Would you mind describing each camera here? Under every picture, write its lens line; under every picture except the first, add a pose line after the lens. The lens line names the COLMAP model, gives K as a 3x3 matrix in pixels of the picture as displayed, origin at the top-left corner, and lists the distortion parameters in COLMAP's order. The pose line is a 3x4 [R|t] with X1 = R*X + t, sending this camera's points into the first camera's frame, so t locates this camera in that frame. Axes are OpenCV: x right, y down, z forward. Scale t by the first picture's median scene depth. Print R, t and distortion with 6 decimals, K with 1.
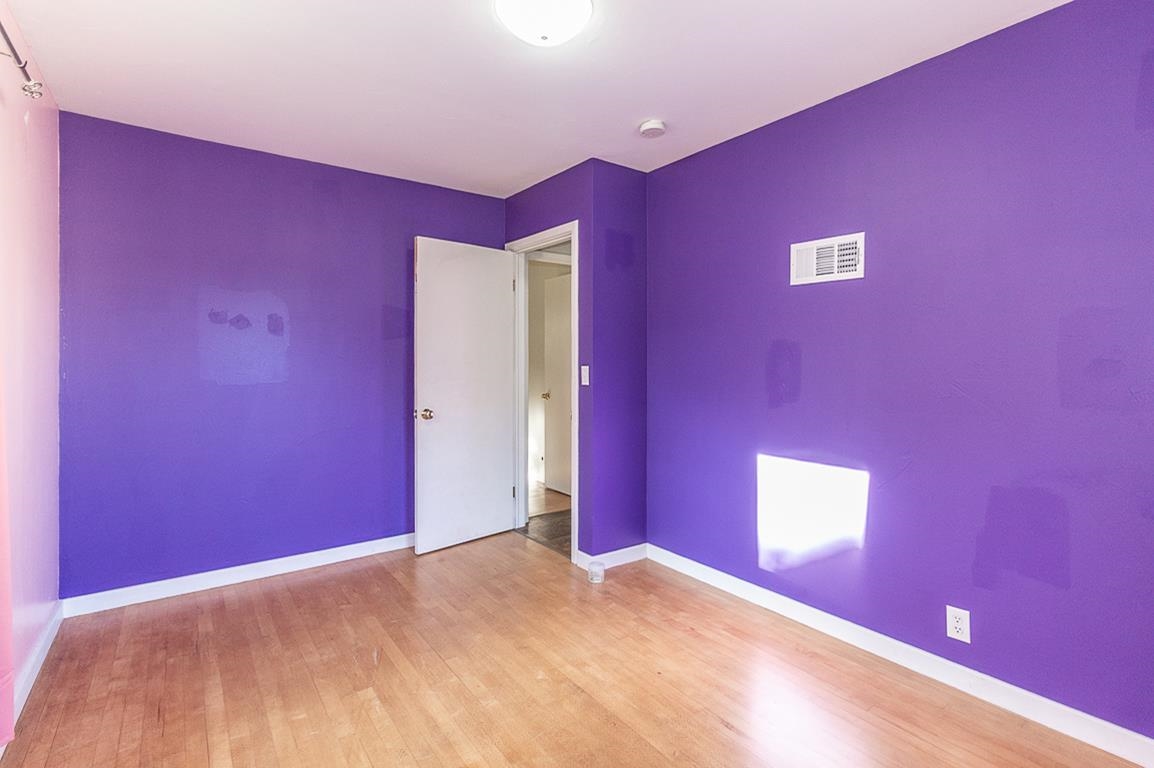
lens RADIAL K [[546.3, 0, 576.3], [0, 546.3, 340.1], [0, 0, 1]] dist [-0.000973, 0.000306]
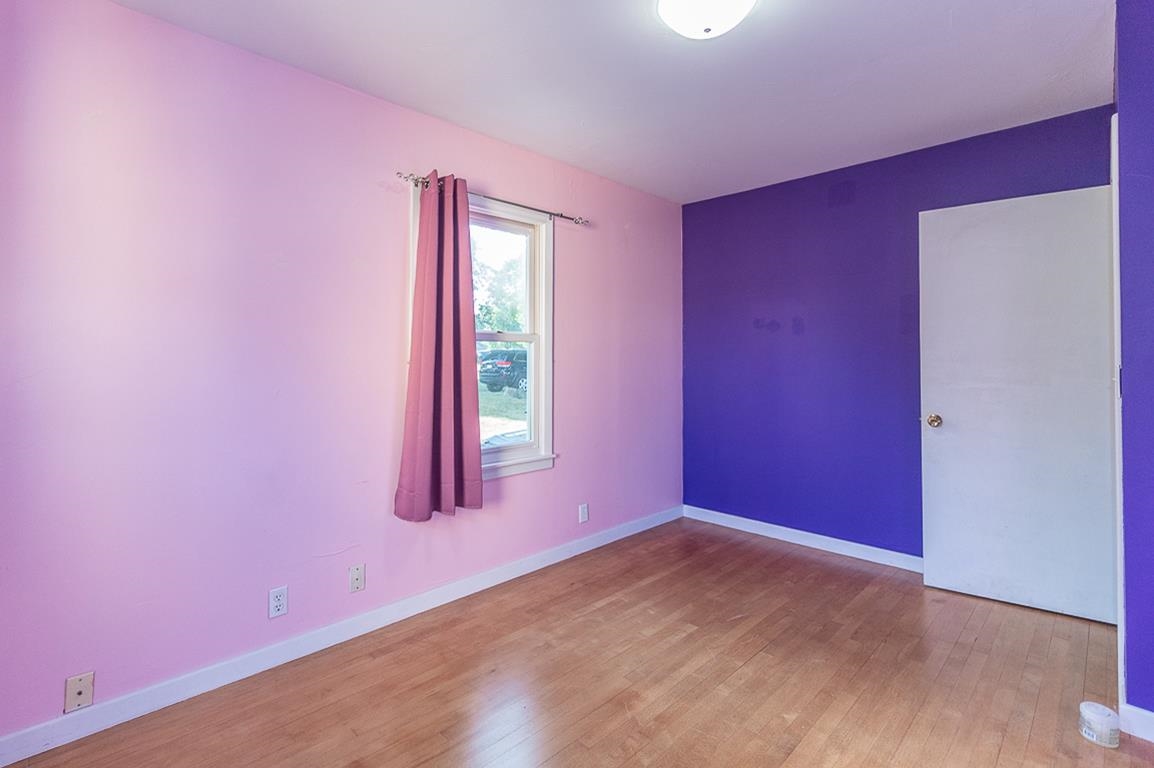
lens RADIAL K [[546.3, 0, 576.3], [0, 546.3, 340.1], [0, 0, 1]] dist [-0.000973, 0.000306]
pose [[0.150498, -0.032893, -0.988063, 0.698513], [0.036187, 0.998960, -0.027744, 0.021556], [0.987948, -0.031580, 0.151532, 0.498346]]
